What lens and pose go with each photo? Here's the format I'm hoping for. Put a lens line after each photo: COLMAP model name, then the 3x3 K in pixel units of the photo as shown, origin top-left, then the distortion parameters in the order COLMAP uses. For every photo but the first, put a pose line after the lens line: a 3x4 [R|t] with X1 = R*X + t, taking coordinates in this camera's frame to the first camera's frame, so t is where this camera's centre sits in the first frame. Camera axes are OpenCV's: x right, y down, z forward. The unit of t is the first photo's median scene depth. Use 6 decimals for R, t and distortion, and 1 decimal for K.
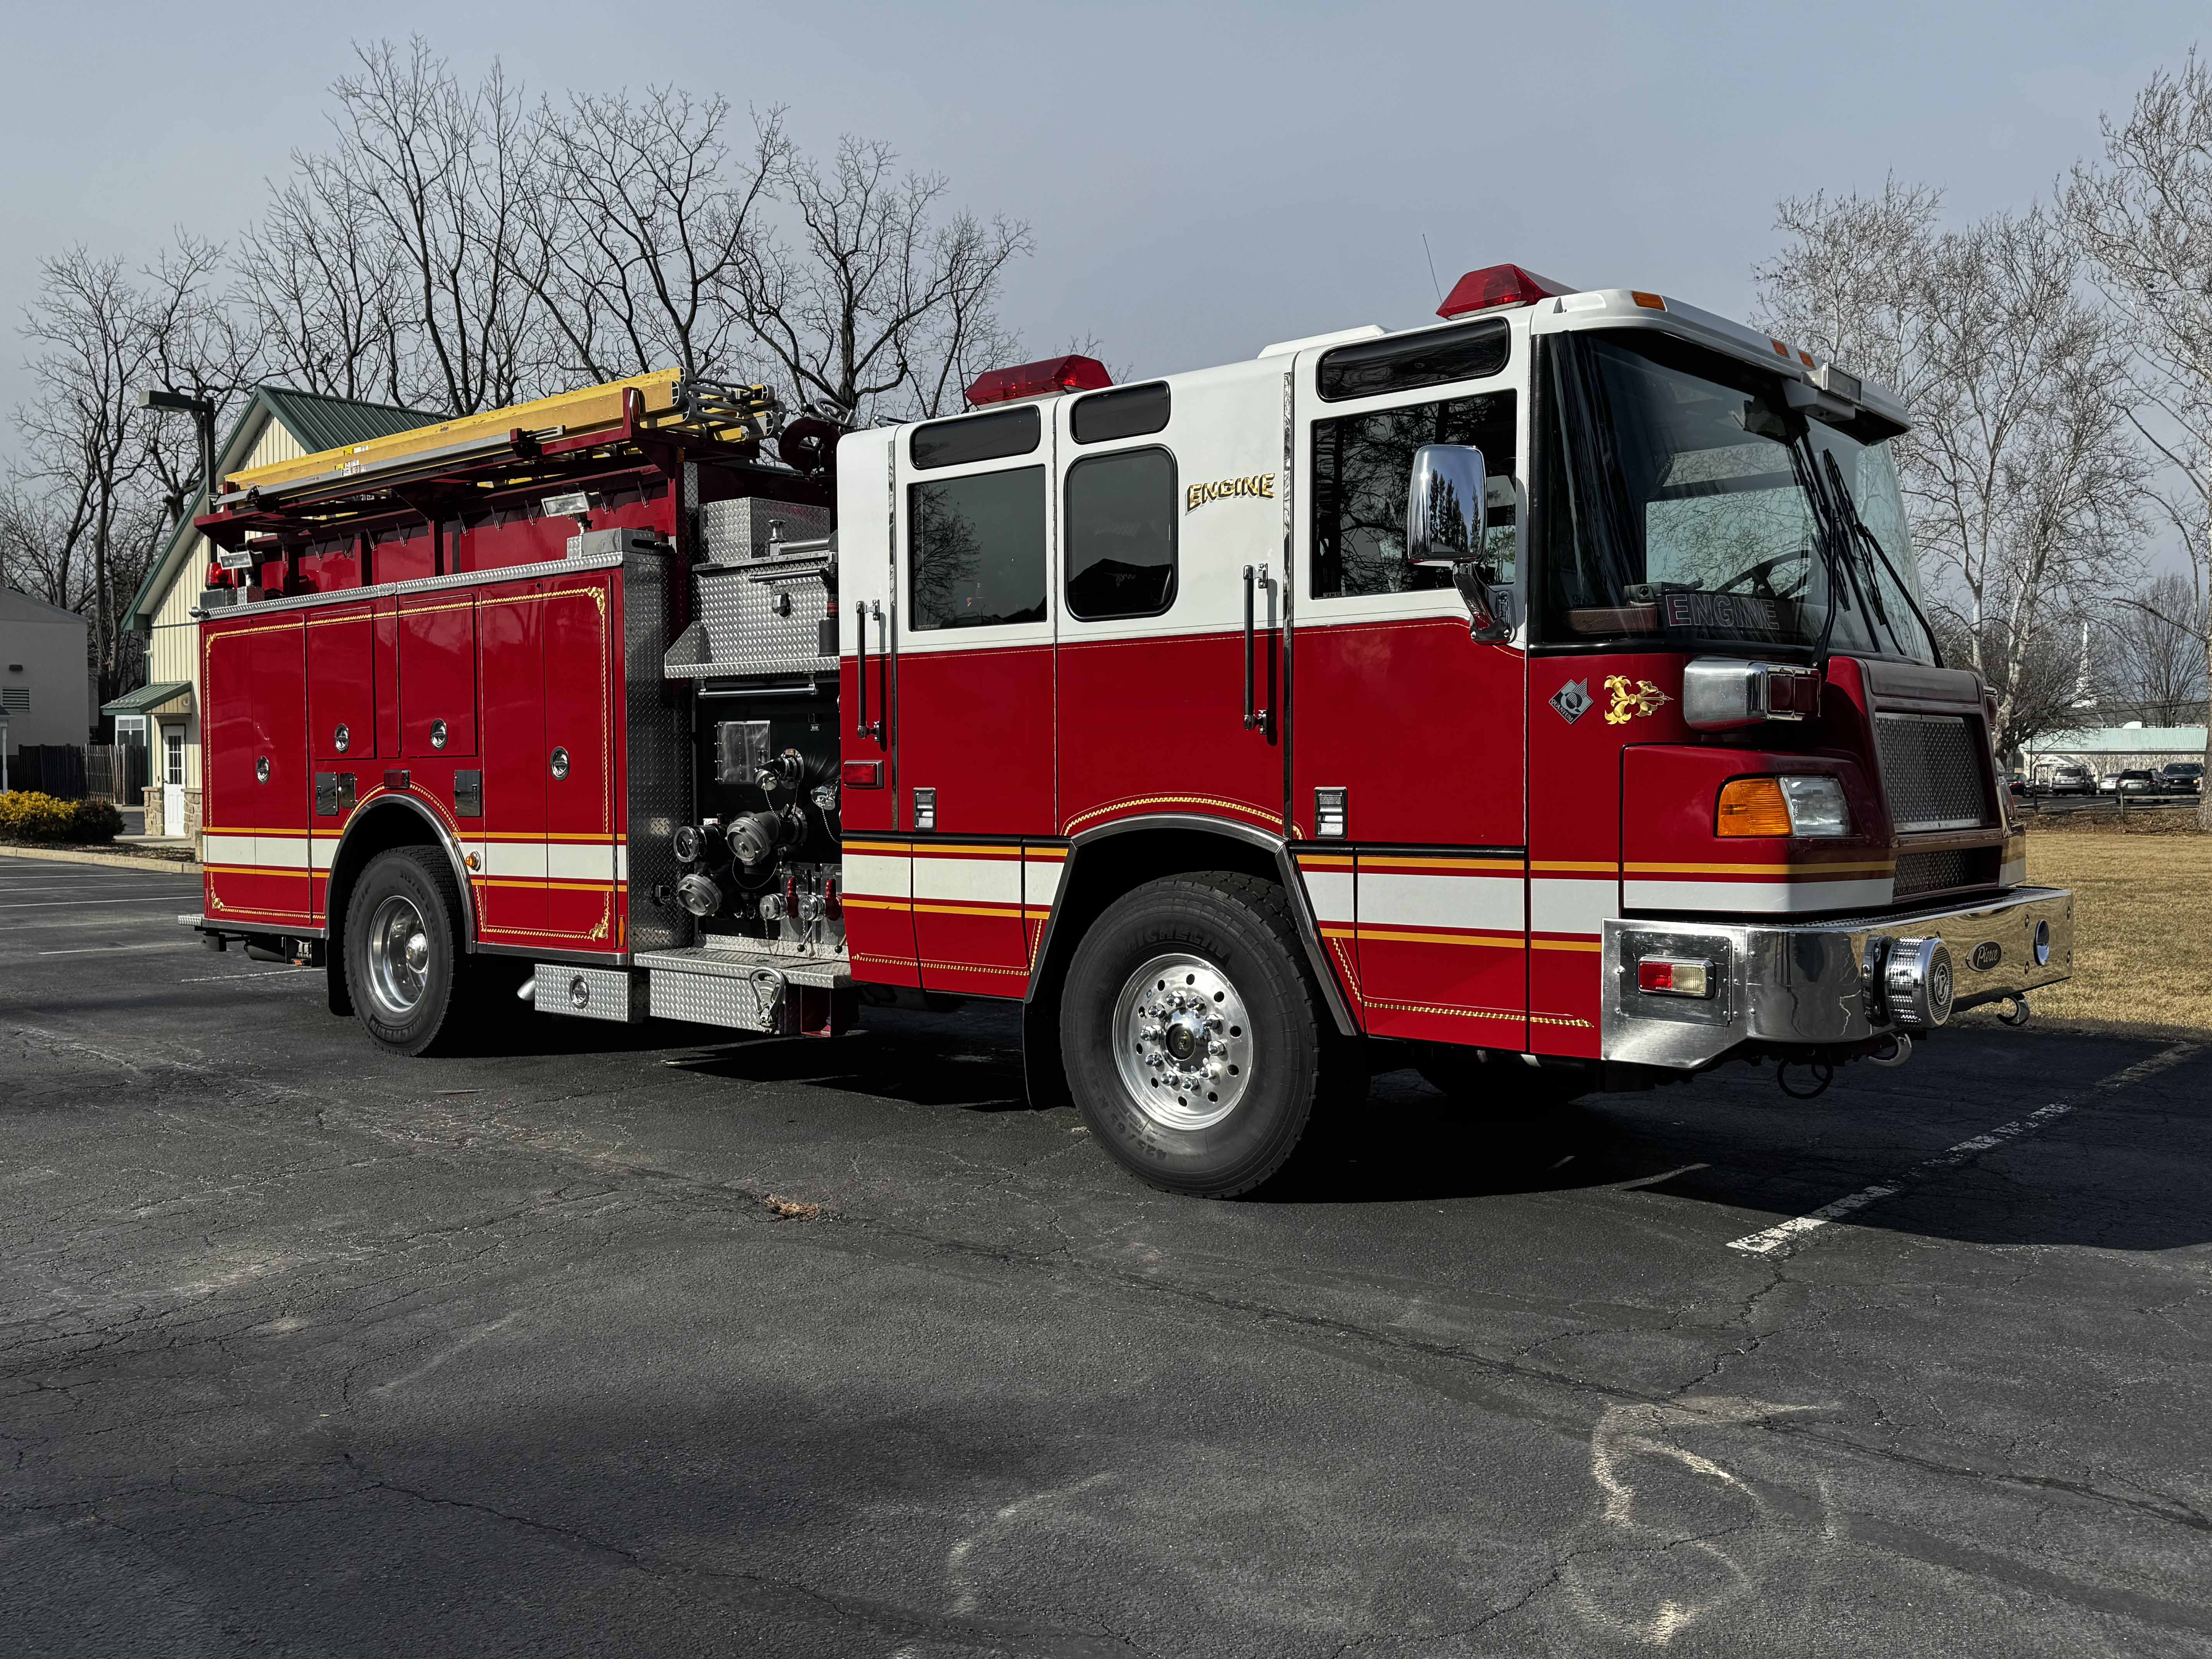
lens RADIAL K [[1936.0, 0, 1110.0], [0, 1936.0, 832.3], [0, 0, 1]] dist [0.046167, 0.023029]
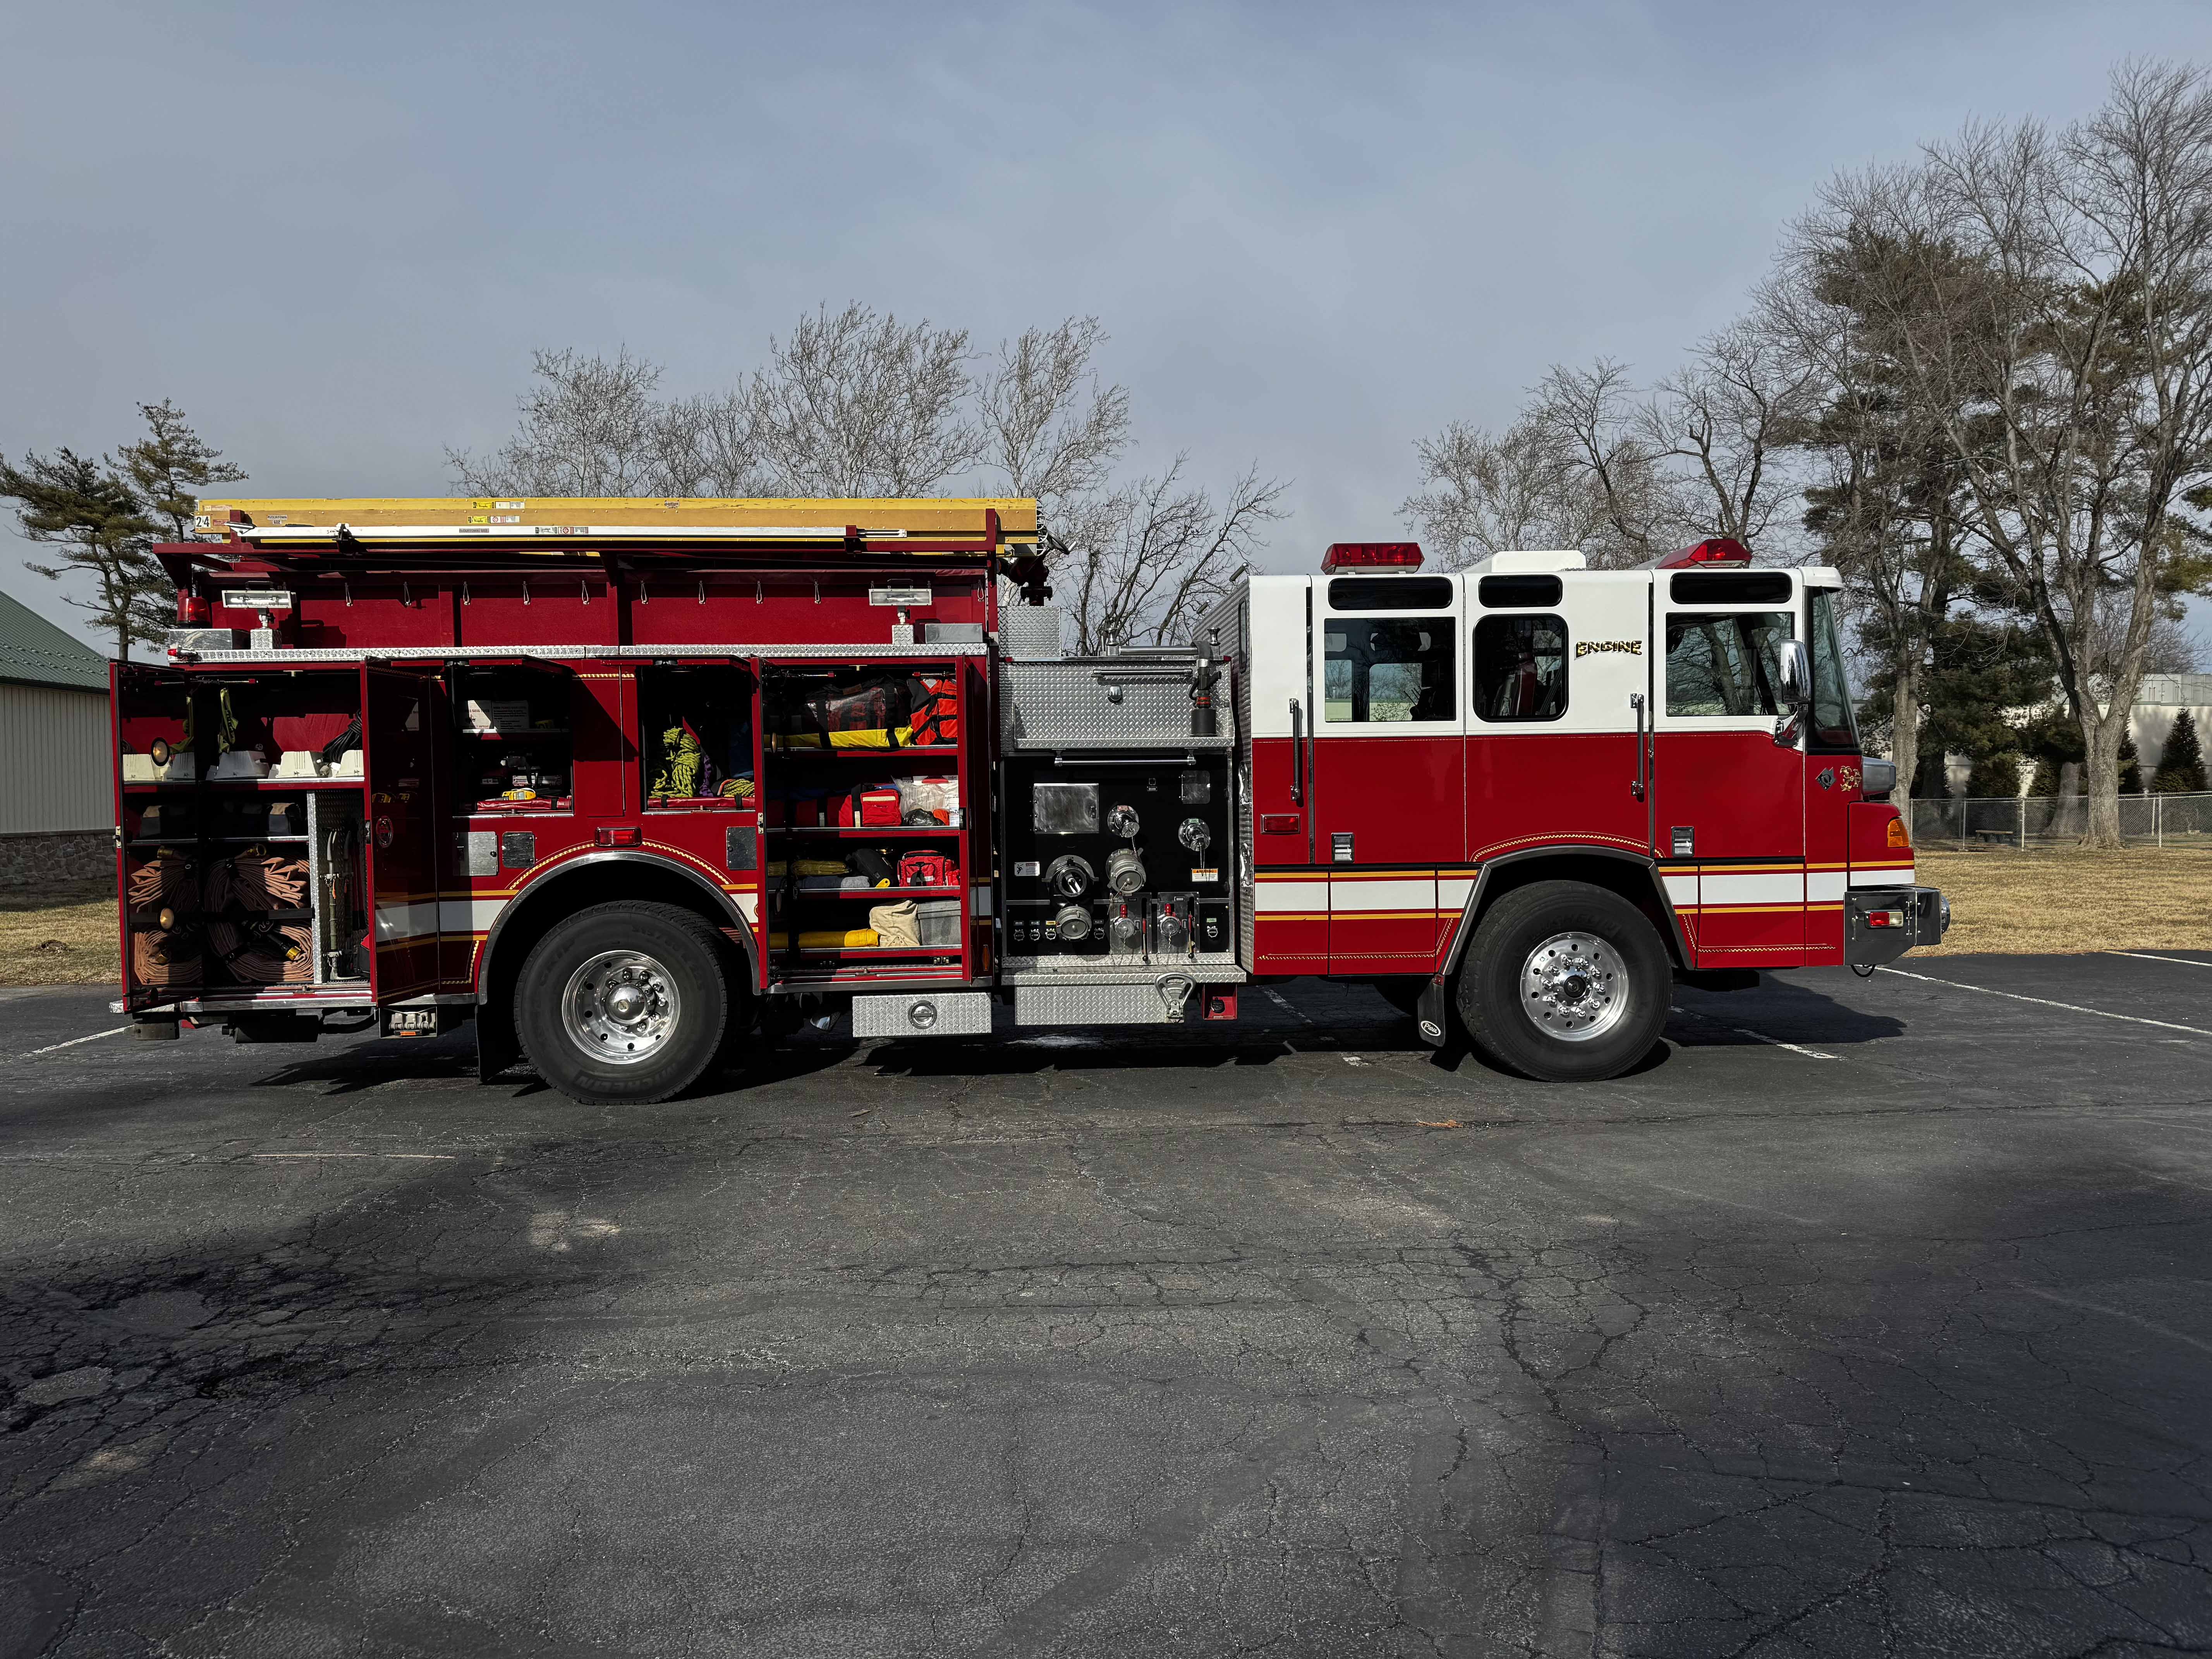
lens RADIAL K [[1559.0, 0, 1125.6], [0, 1559.0, 838.6], [0, 0, 1]] dist [0.015964, -0.056719]
pose [[0.722700, -0.025497, 0.690692, -0.990206], [0.032097, 0.999479, 0.003312, -0.027230], [-0.690416, 0.019775, 0.723142, 0.281290]]
